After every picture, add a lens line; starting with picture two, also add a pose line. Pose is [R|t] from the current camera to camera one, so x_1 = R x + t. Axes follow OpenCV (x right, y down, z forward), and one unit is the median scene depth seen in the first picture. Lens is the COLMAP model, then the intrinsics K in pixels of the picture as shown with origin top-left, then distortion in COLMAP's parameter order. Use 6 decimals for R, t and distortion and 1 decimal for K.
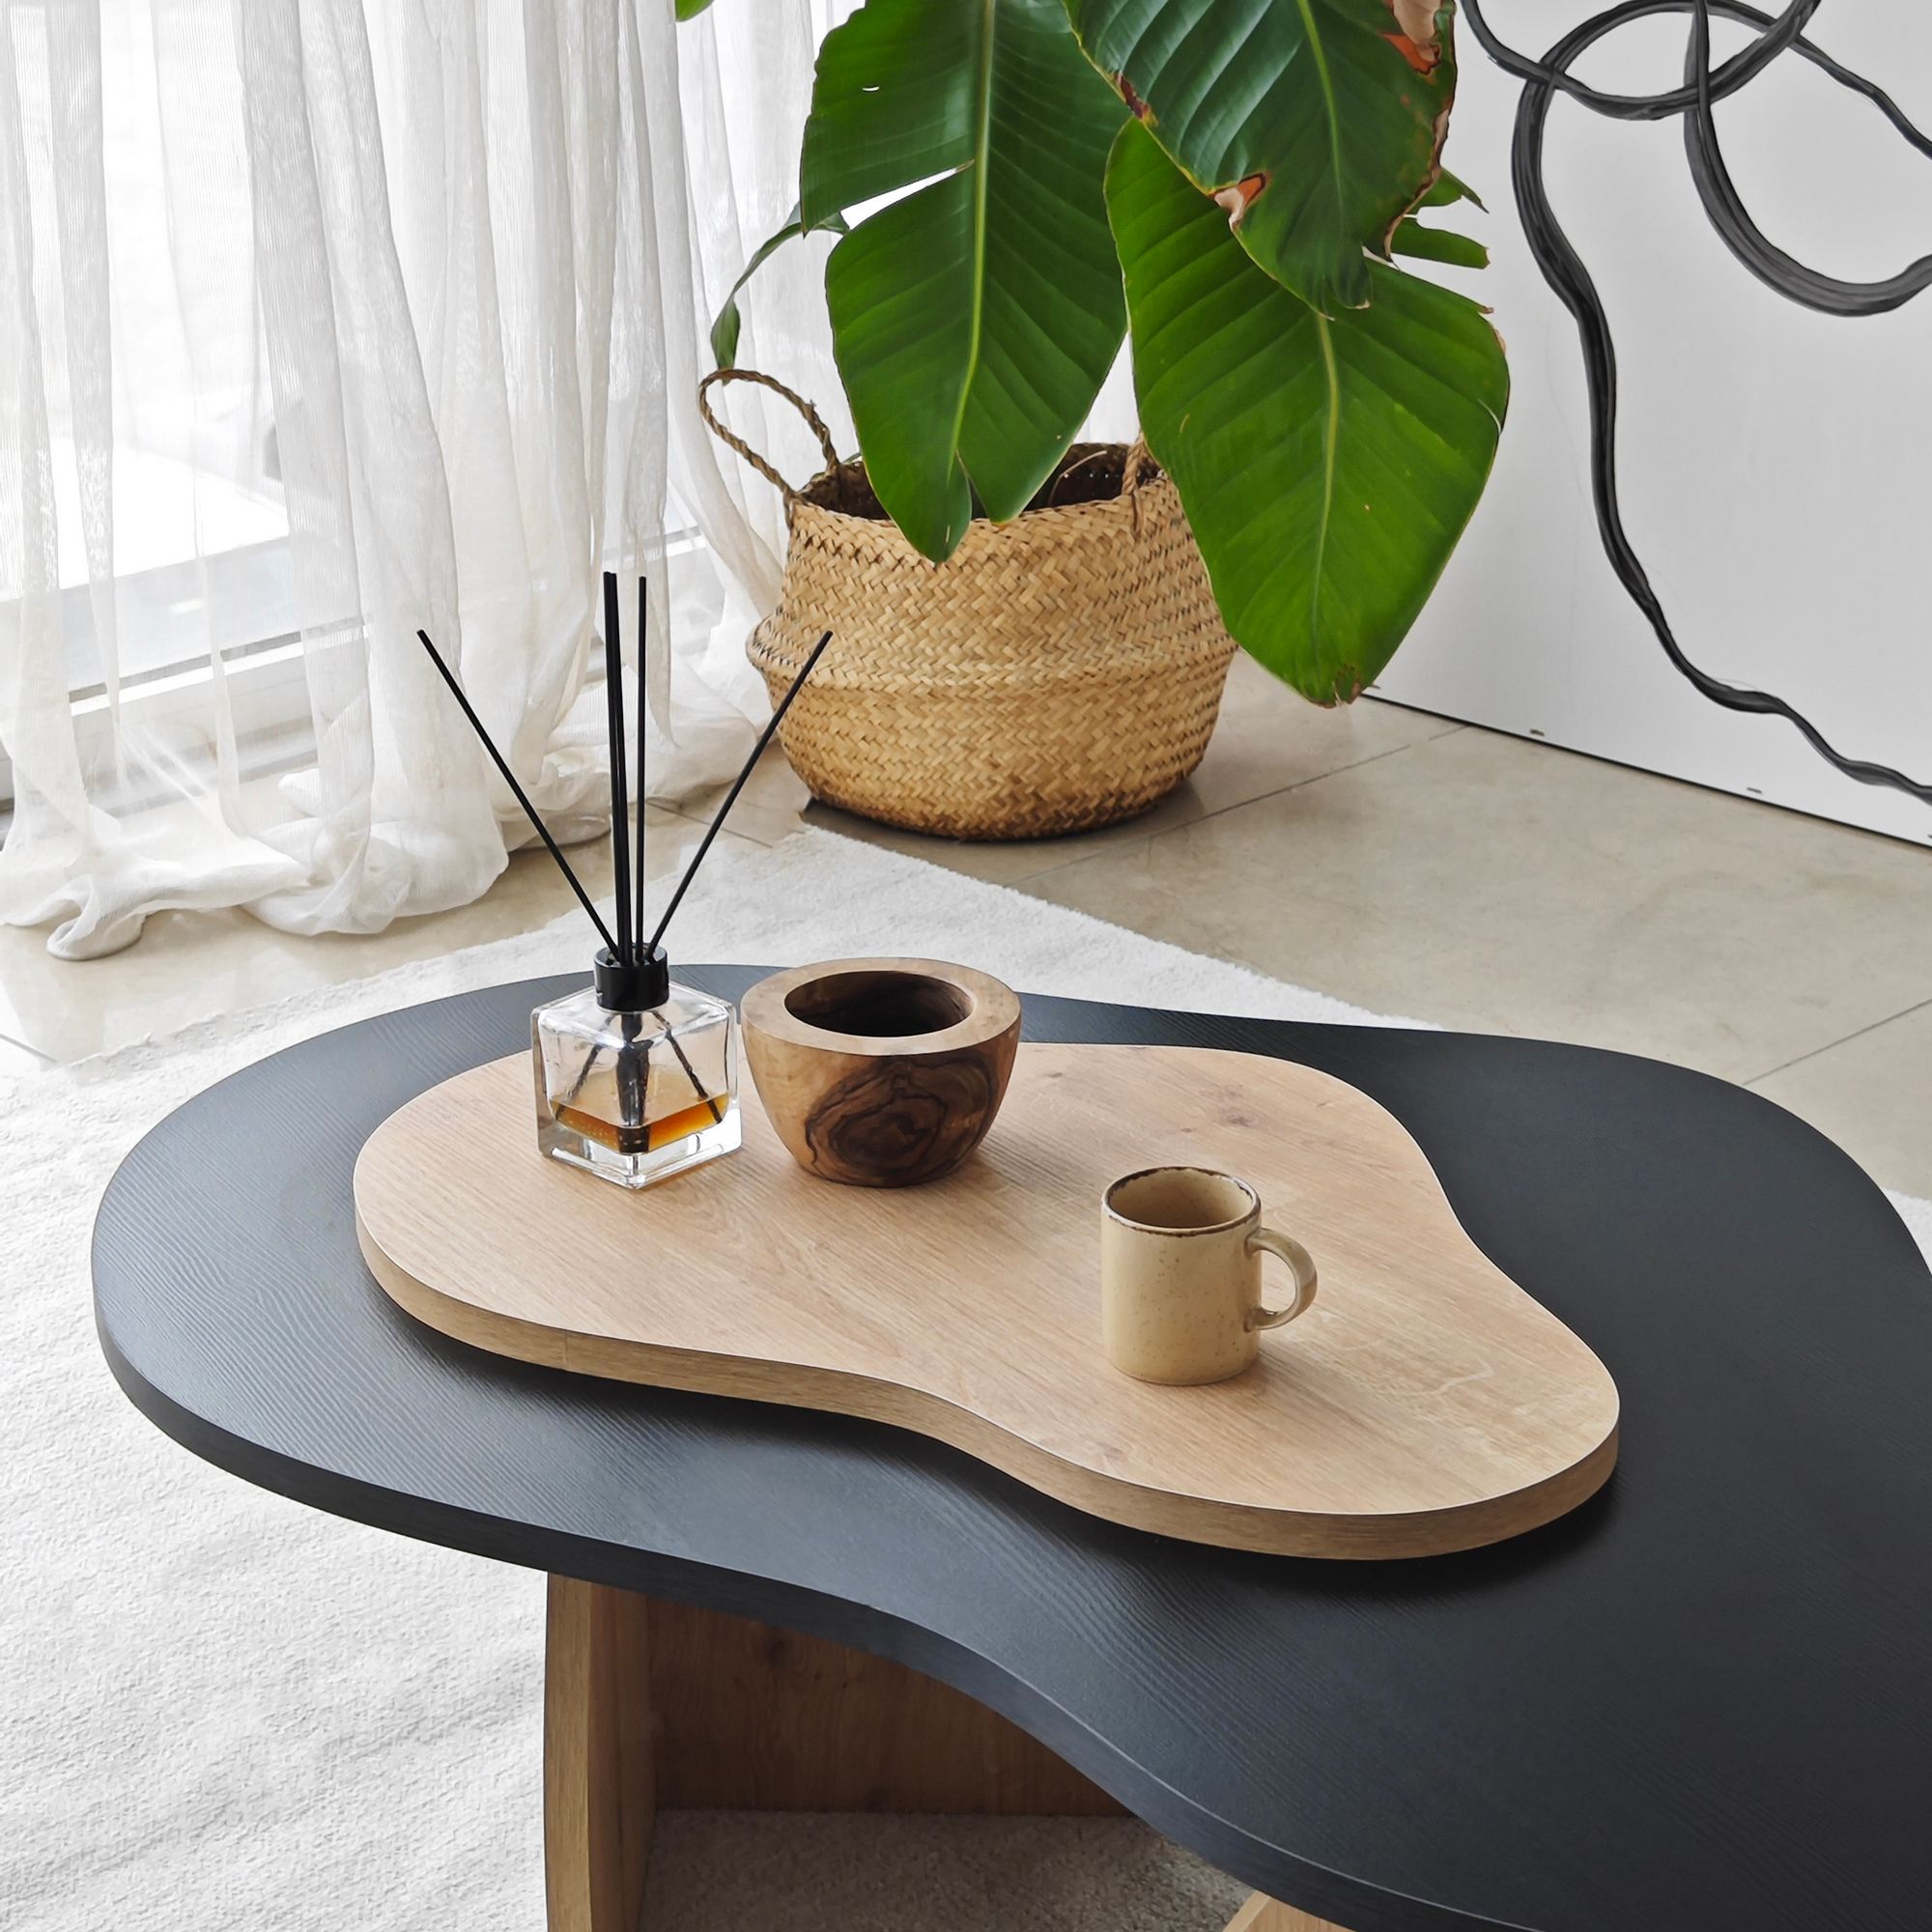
lens RADIAL K [[4497.2, 0, 969.7], [0, 4497.2, 711.7], [0, 0, 1]] dist [0.070894, -0.266344]
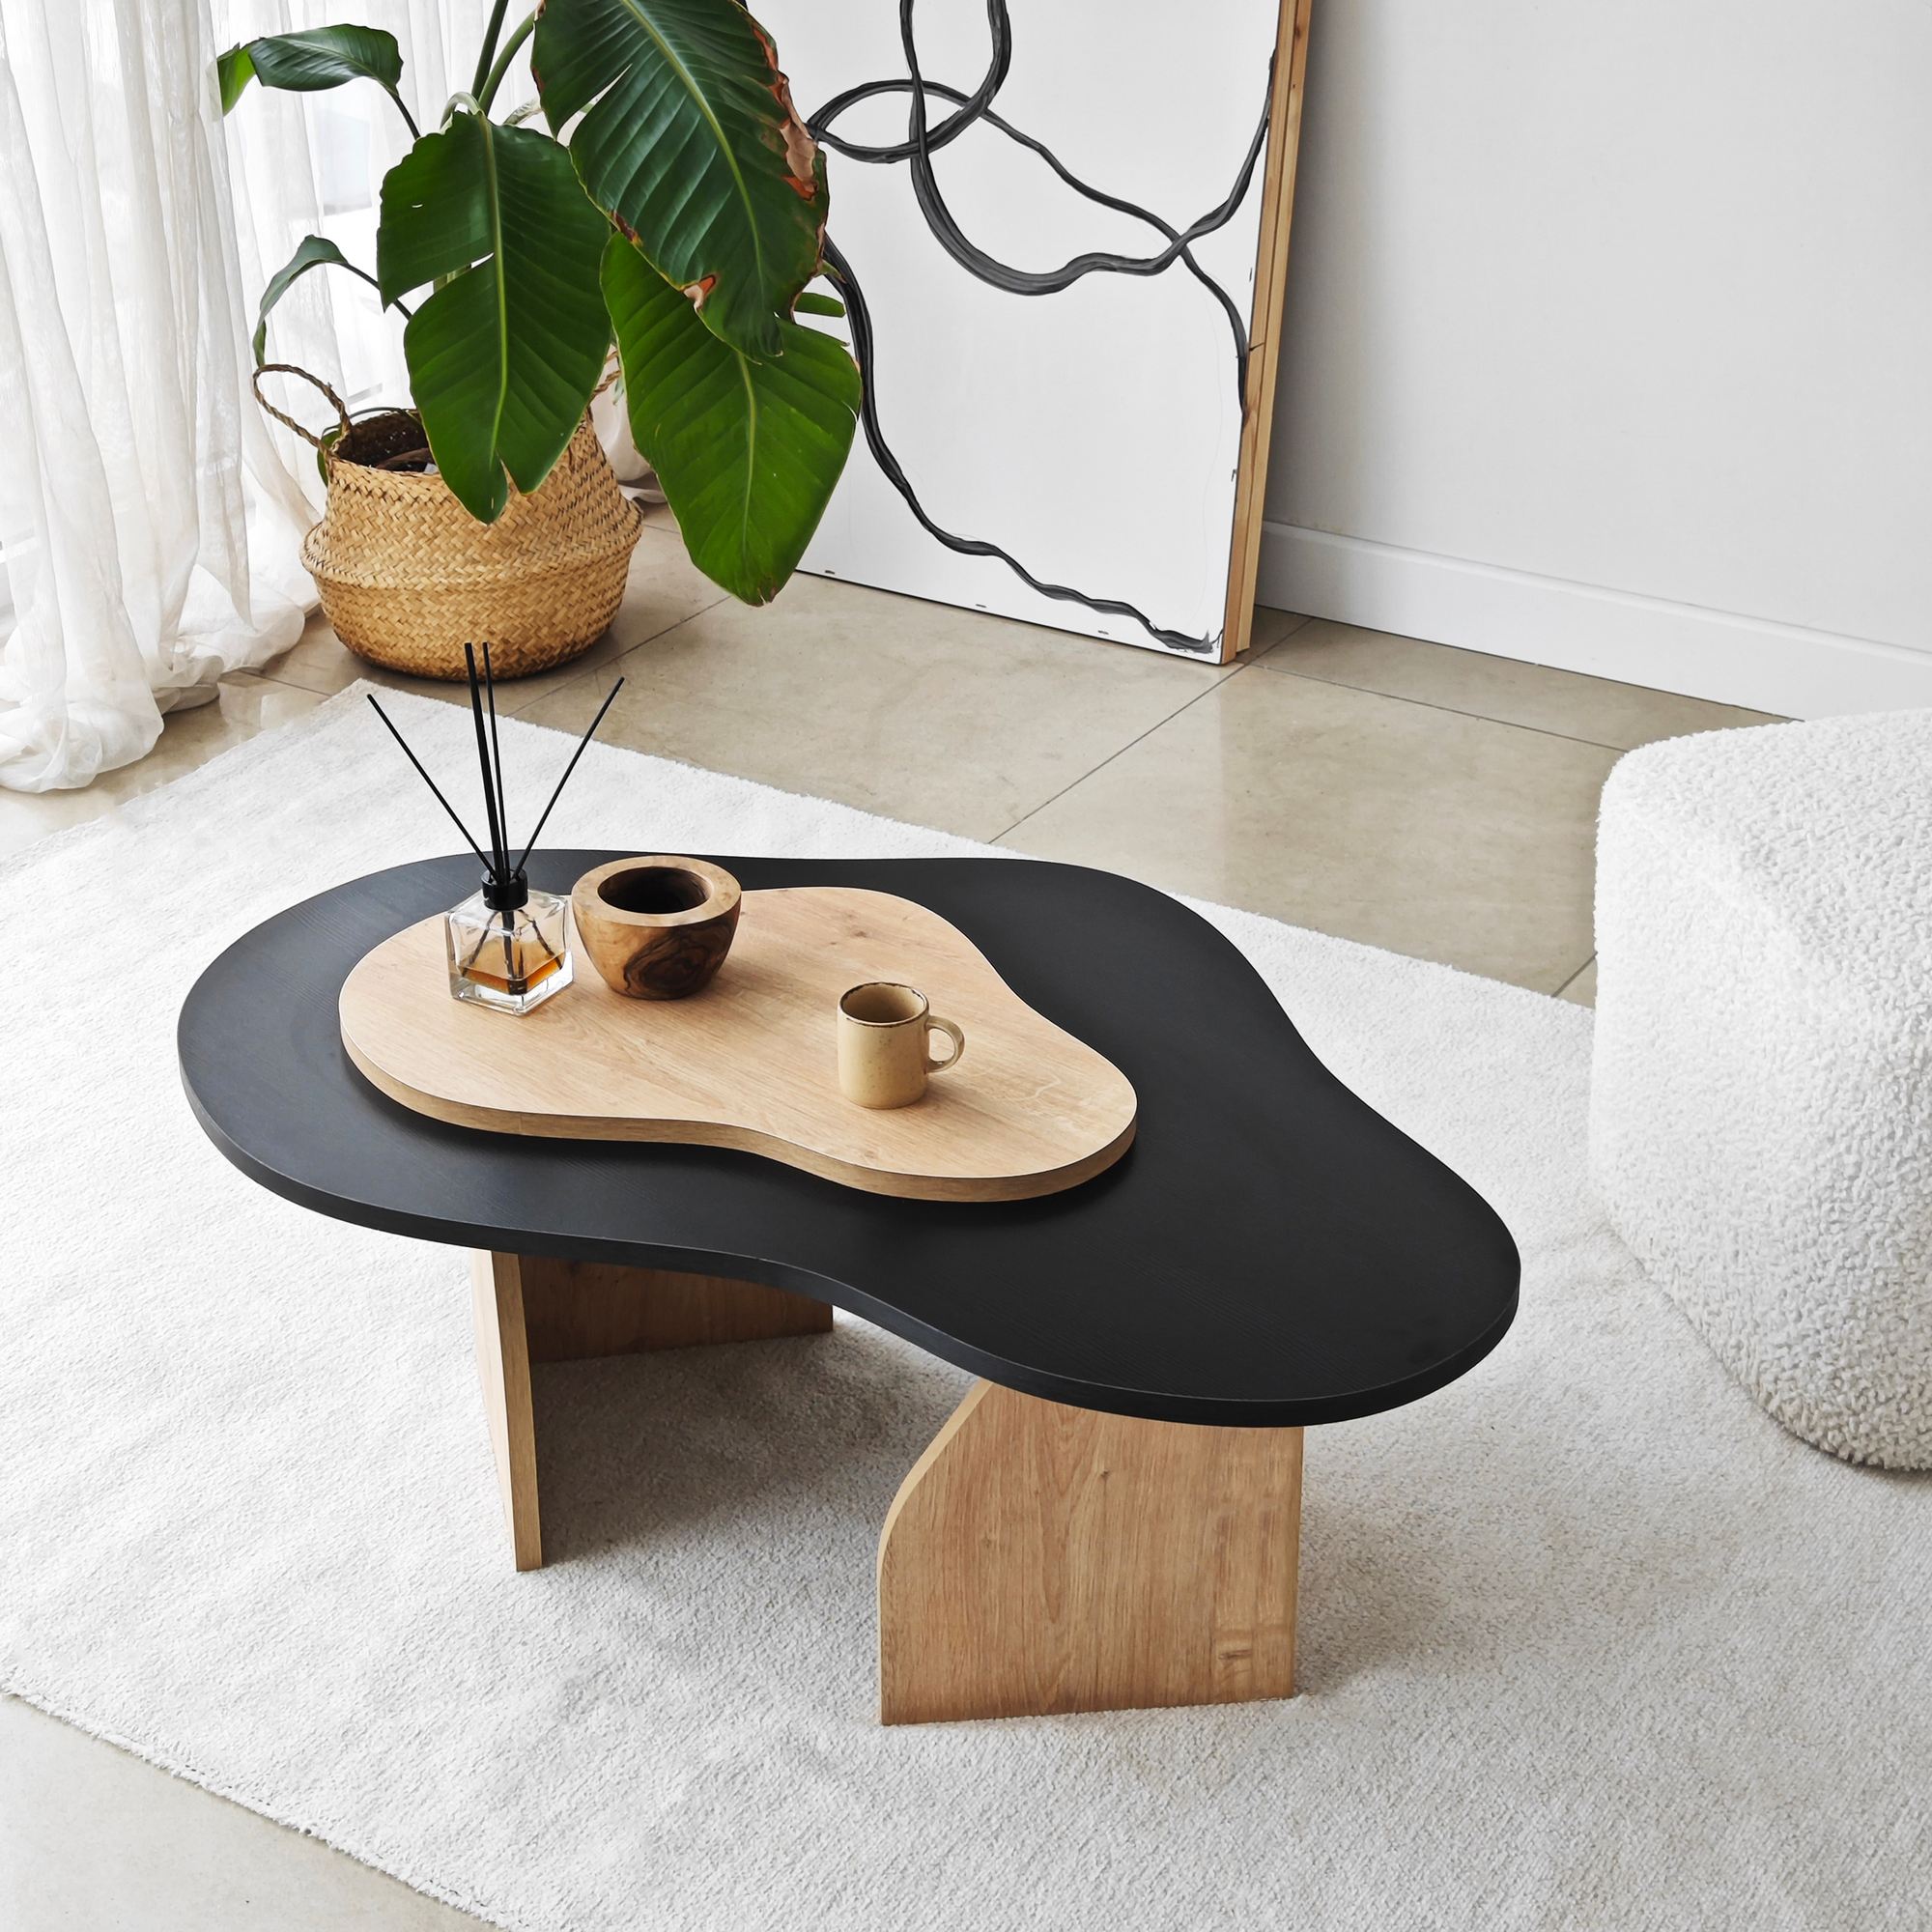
lens RADIAL K [[3506.2, 0, 985.8], [0, 3506.2, 786.9], [0, 0, 1]] dist [0.065291, -0.132784]
pose [[0.967644, -0.087690, 0.236592, -0.118433], [0.059762, 0.990637, 0.122745, -0.072192], [-0.245141, -0.104634, 0.963825, -0.161709]]
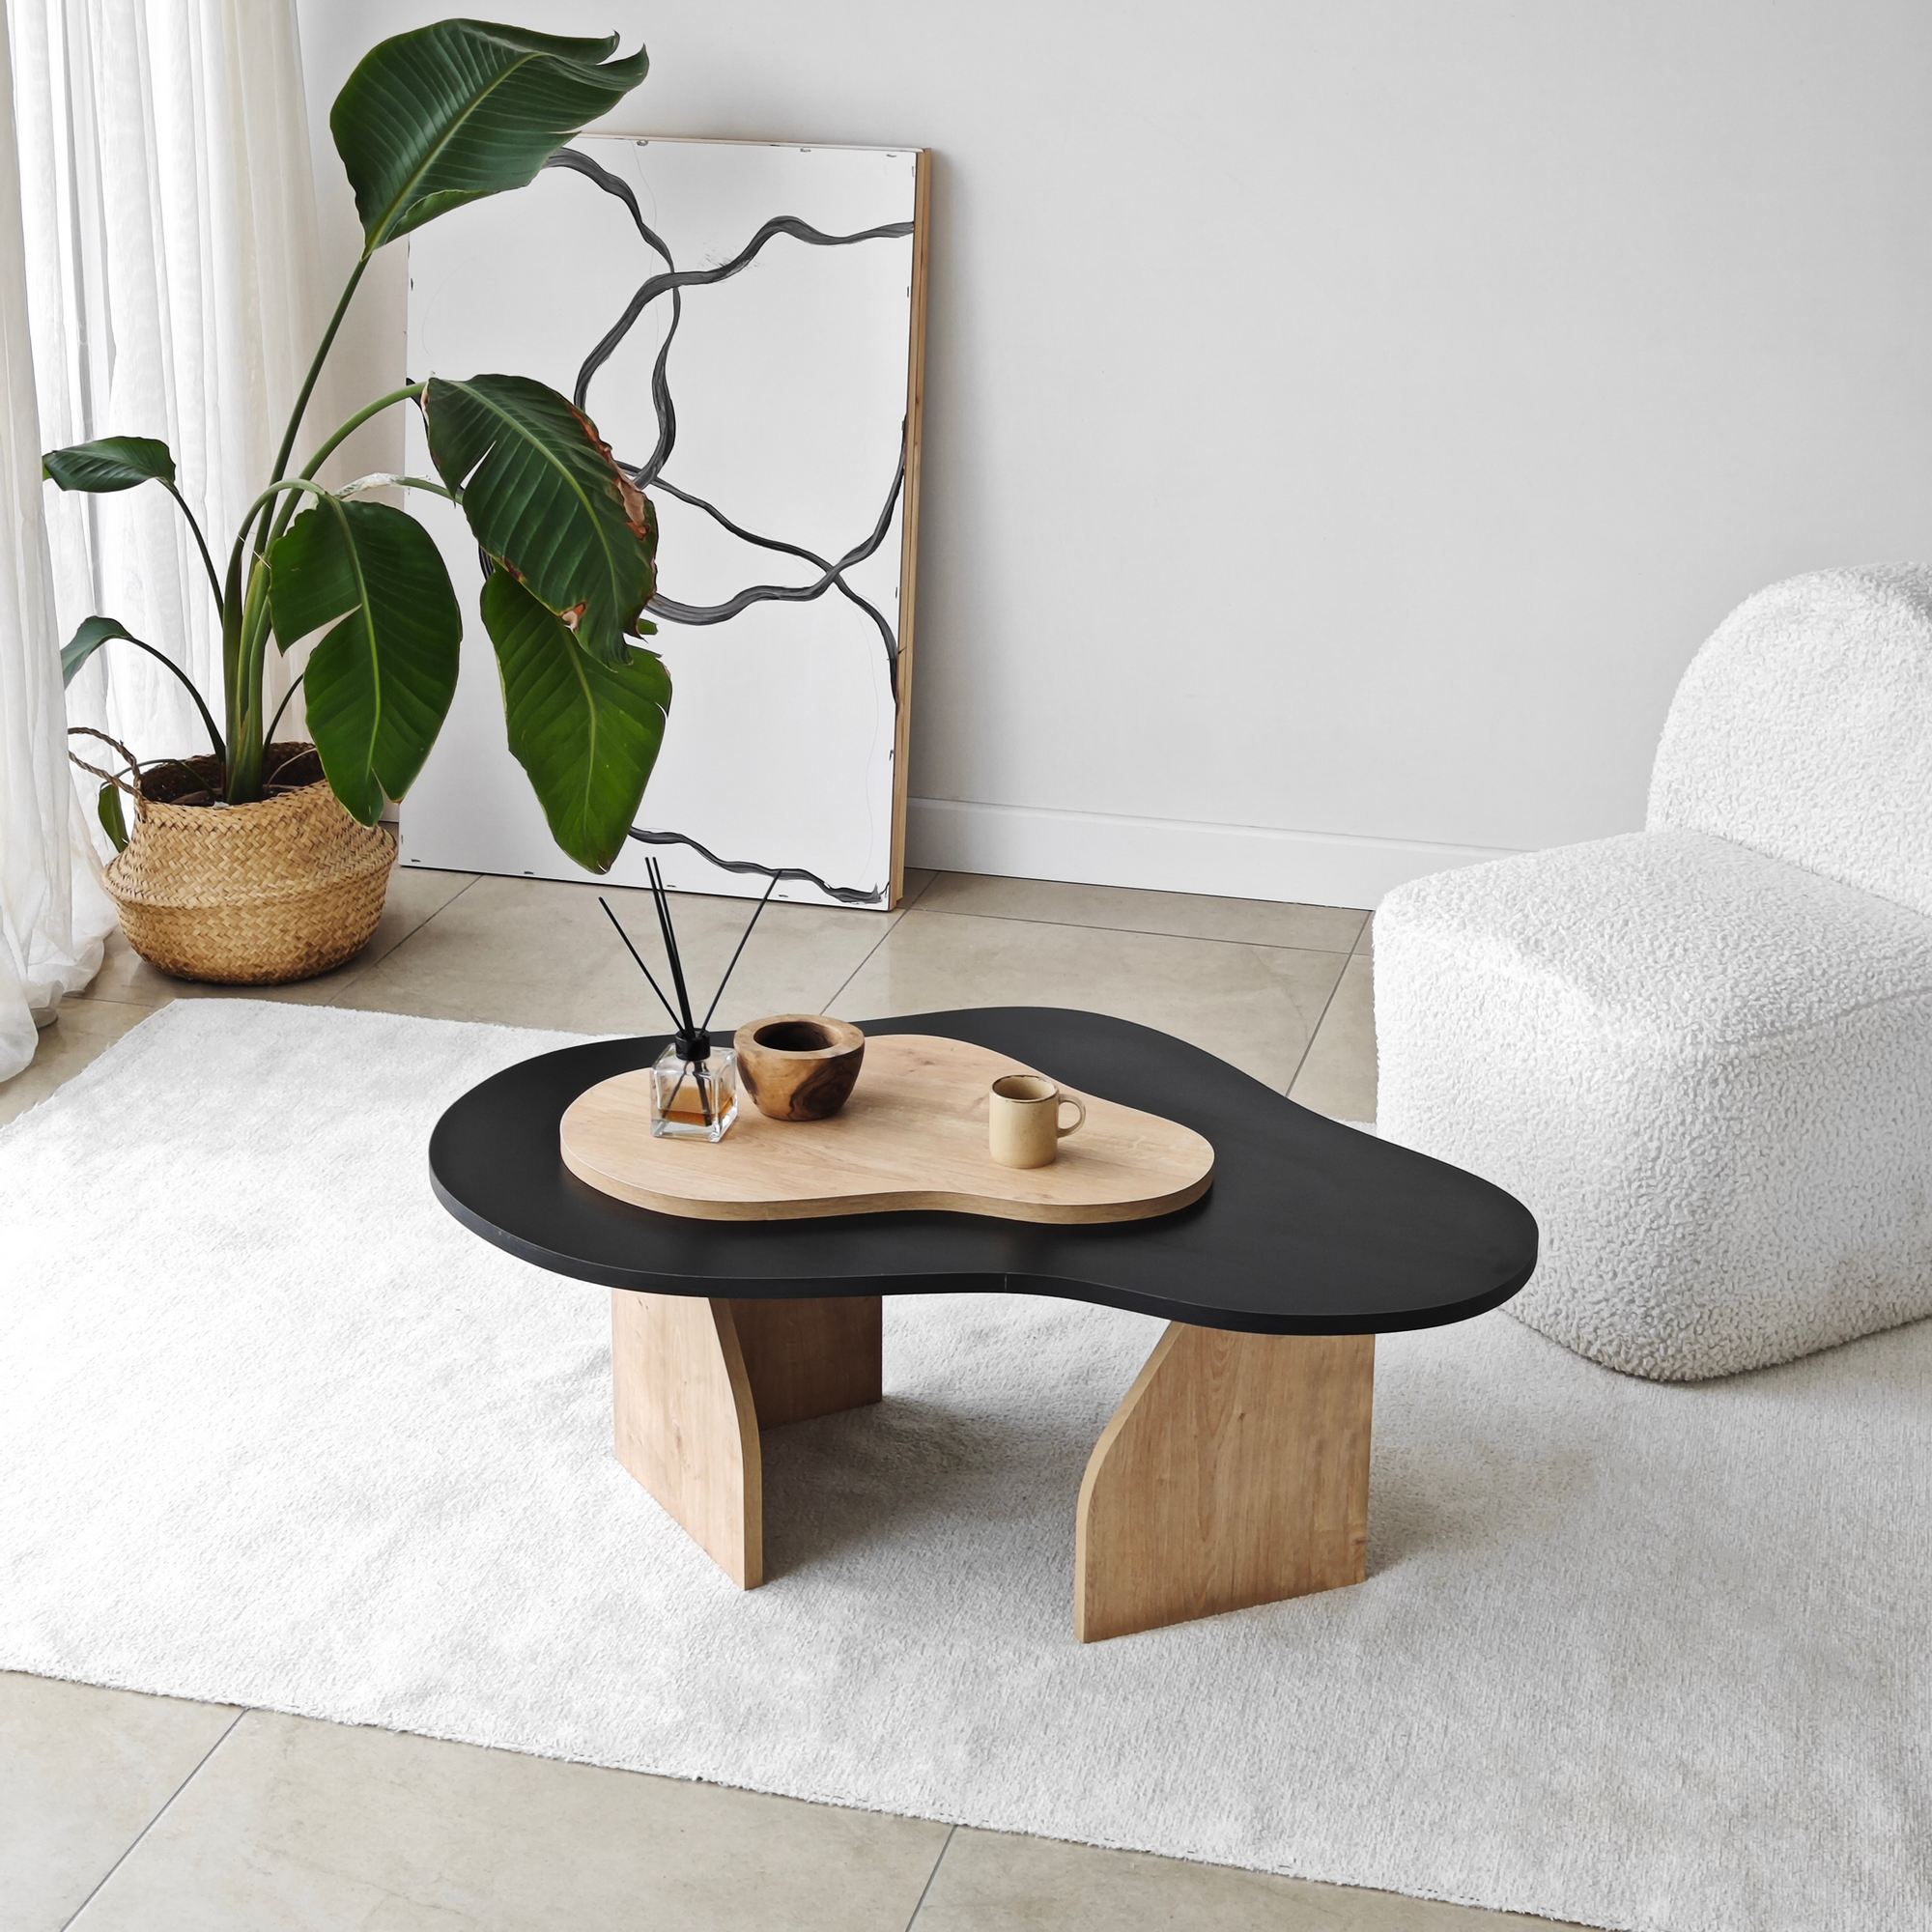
lens RADIAL K [[3357.7, 0, 967.3], [0, 3357.7, 737.9], [0, 0, 1]] dist [0.073730, -0.154005]
pose [[0.855105, -0.128926, 0.502169, -0.426631], [0.137393, 0.990309, 0.020293, -0.056826], [-0.499919, 0.051642, 0.864531, -0.254891]]
